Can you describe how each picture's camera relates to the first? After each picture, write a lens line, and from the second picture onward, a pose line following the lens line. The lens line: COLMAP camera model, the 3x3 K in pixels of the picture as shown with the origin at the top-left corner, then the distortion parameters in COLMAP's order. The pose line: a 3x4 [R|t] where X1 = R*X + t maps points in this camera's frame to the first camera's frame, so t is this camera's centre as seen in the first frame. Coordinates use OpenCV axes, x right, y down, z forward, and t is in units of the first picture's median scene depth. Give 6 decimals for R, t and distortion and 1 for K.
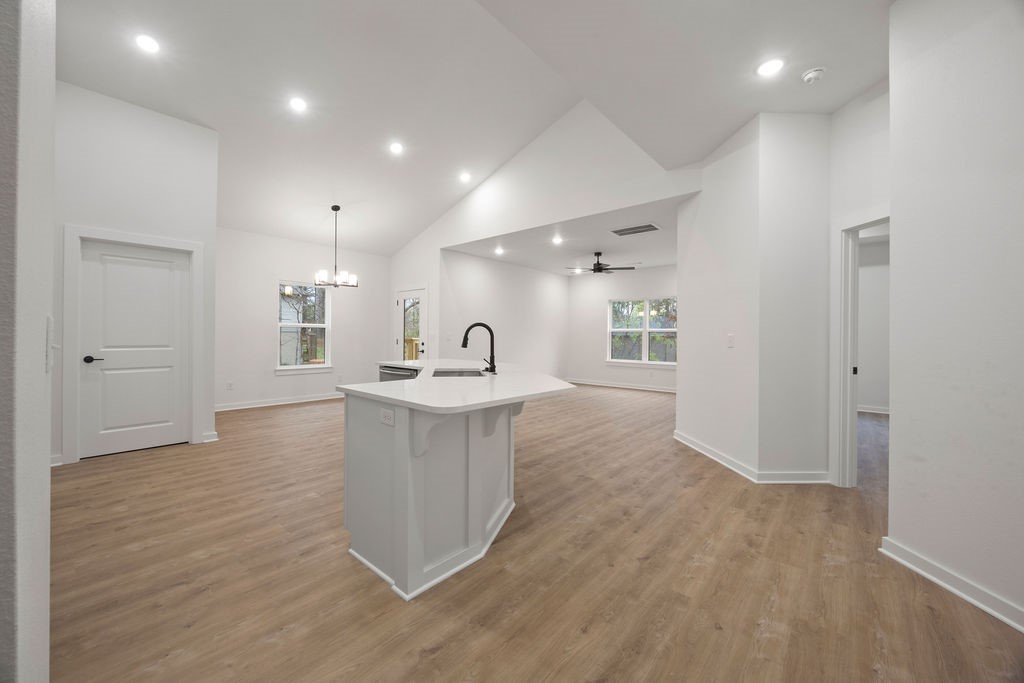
lens RADIAL K [[384.9, 0, 503.0], [0, 384.9, 347.0], [0, 0, 1]] dist [-0.007029, -0.000003]
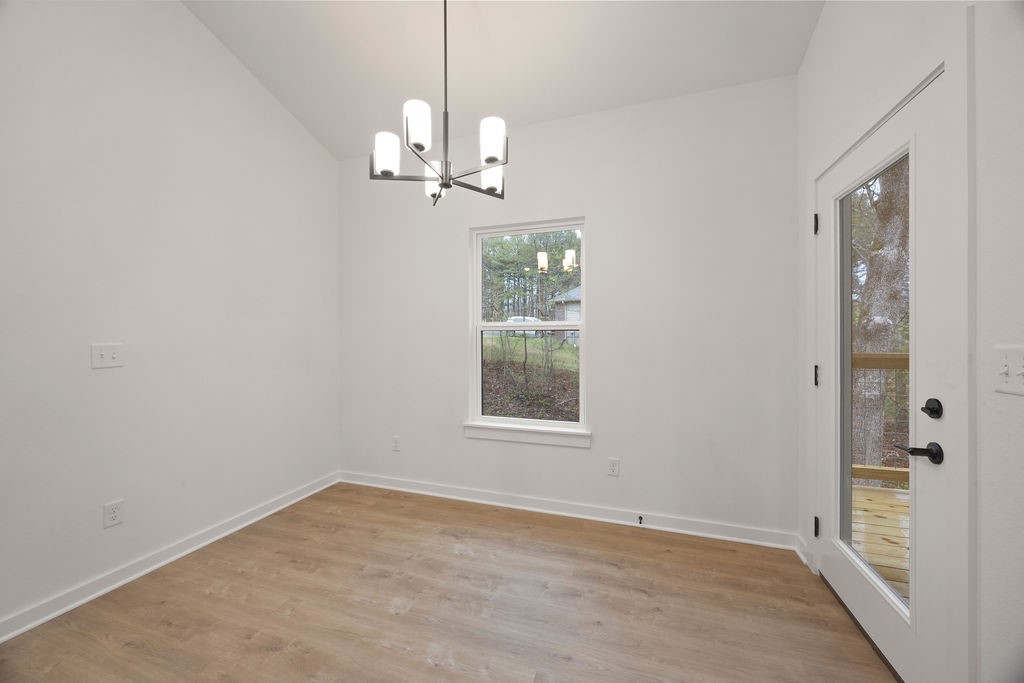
lens RADIAL K [[384.9, 0, 509.3], [0, 384.9, 339.2], [0, 0, 1]] dist [-0.007029, -0.000003]
pose [[0.392019, -0.018639, -0.919768, -0.360883], [-0.025736, 0.999181, -0.031217, -0.077599], [0.919597, 0.035909, 0.391218, 2.158690]]
